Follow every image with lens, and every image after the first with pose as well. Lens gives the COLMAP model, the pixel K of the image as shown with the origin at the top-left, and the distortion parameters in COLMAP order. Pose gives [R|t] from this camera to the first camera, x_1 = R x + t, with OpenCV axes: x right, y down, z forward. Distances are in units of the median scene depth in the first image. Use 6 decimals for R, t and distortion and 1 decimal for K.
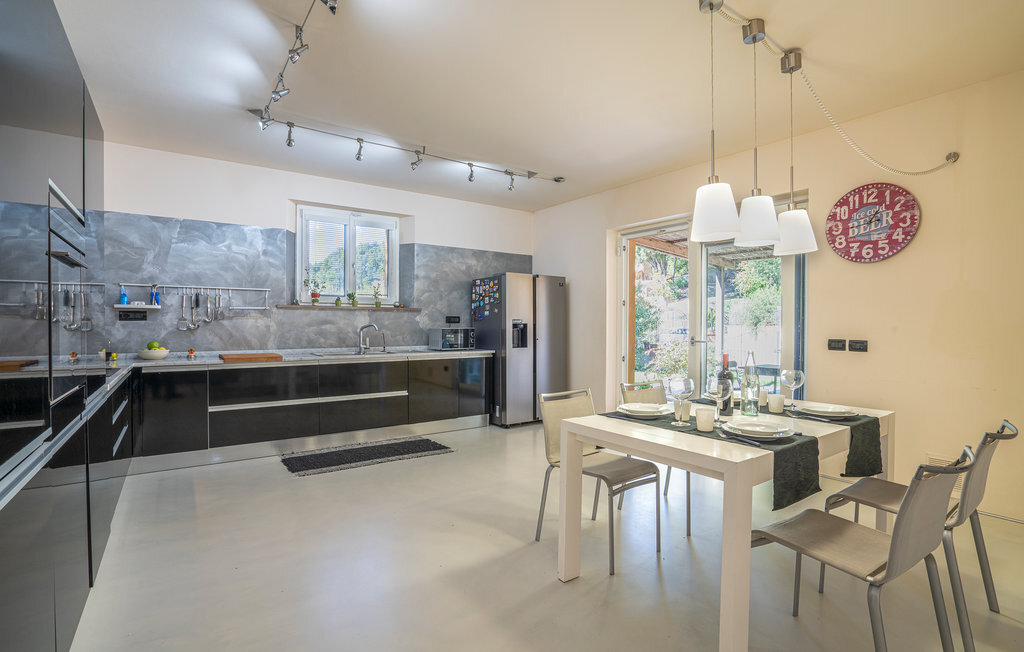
lens RADIAL K [[487.3, 0, 505.4], [0, 487.3, 329.4], [0, 0, 1]] dist [-0.033677, 0.000669]
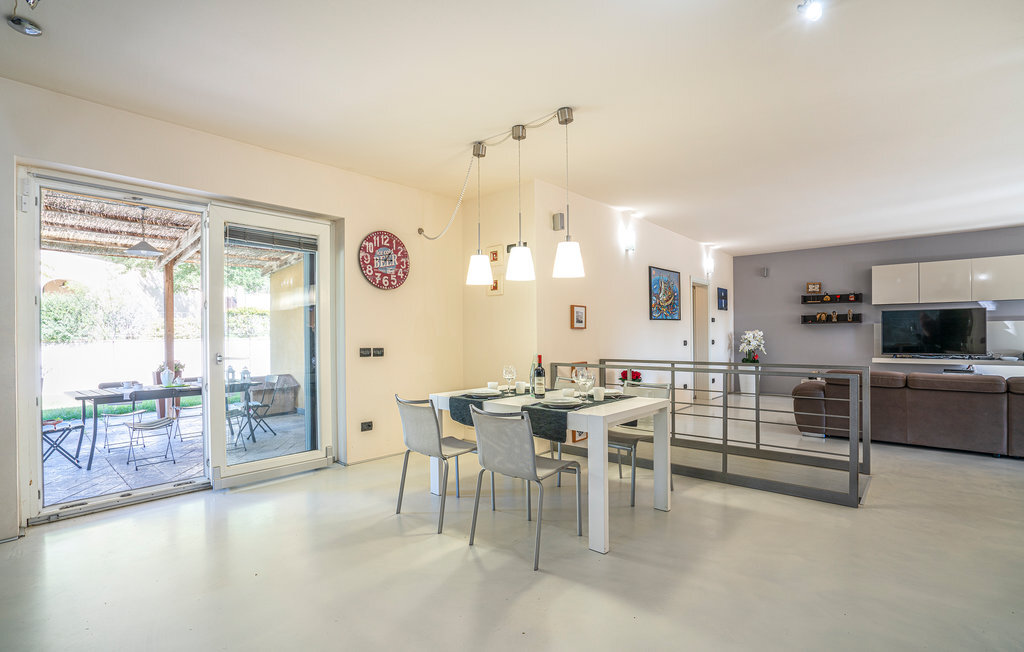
lens RADIAL K [[487.3, 0, 505.4], [0, 487.3, 329.4], [0, 0, 1]] dist [-0.033677, 0.000669]
pose [[-0.245488, 0.017117, 0.969248, -0.437324], [0.025359, 0.999615, -0.011230, -0.002929], [-0.969068, 0.021822, -0.245828, 0.688420]]
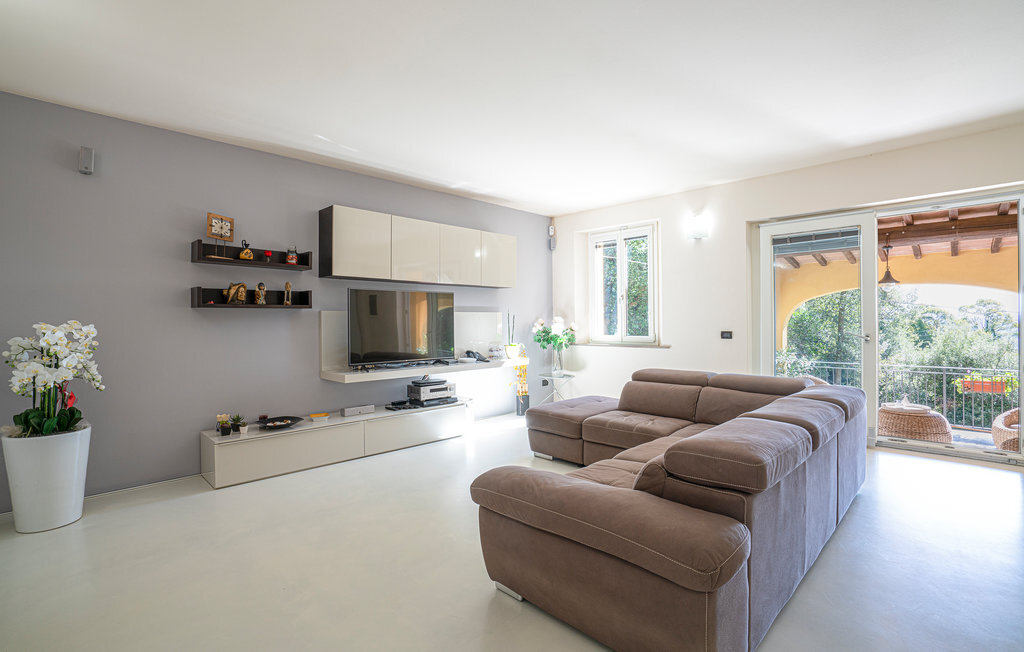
lens RADIAL K [[478.9, 0, 503.7], [0, 478.9, 327.1], [0, 0, 1]] dist [-0.029568, 0.000807]
pose [[-0.983838, 0.007245, -0.178915, 0.643292], [0.001479, 0.999476, 0.032342, -0.007454], [0.179056, 0.031555, -0.983333, 0.024163]]
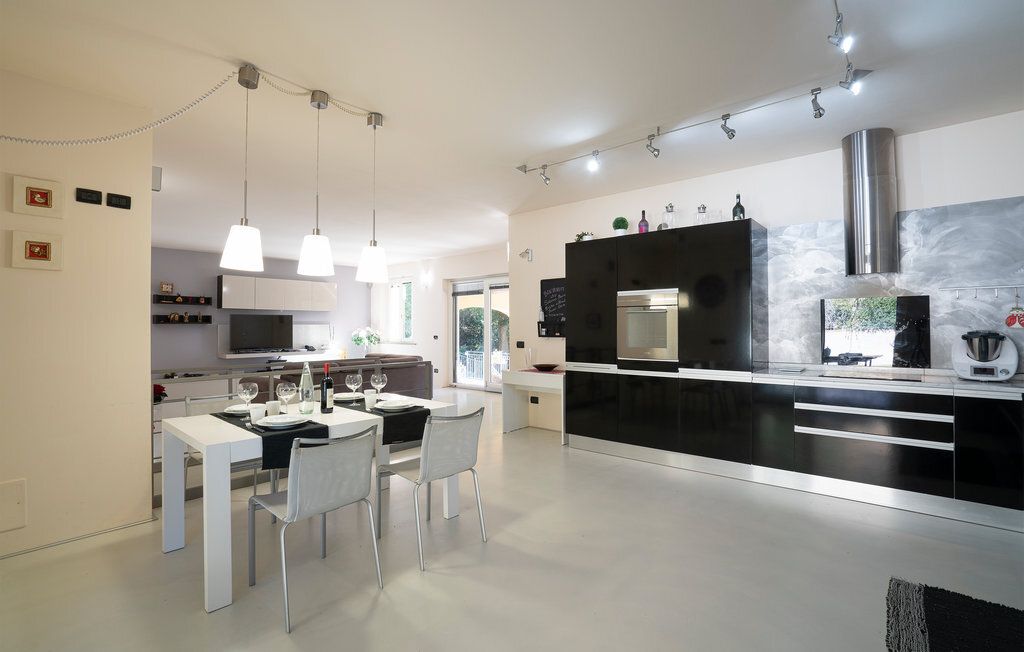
lens RADIAL K [[478.9, 0, 503.7], [0, 478.9, 327.1], [0, 0, 1]] dist [-0.029568, 0.000807]
pose [[-0.972667, 0.003526, -0.232180, 0.173726], [-0.000174, 0.999873, 0.015913, -0.029411], [0.232206, 0.015519, -0.972543, 1.114160]]
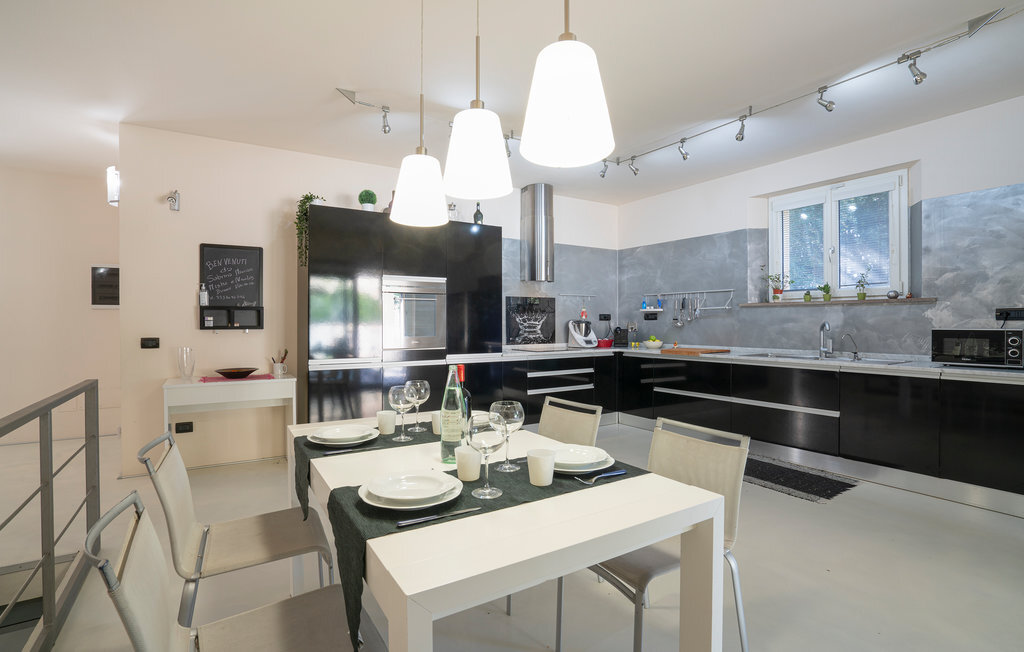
lens RADIAL K [[487.3, 0, 505.4], [0, 487.3, 329.4], [0, 0, 1]] dist [-0.033677, 0.000669]
pose [[-0.058593, 0.009992, -0.998232, 0.559323], [-0.012076, 0.999870, 0.010718, -0.001328], [0.998209, 0.012683, -0.058464, 0.539040]]
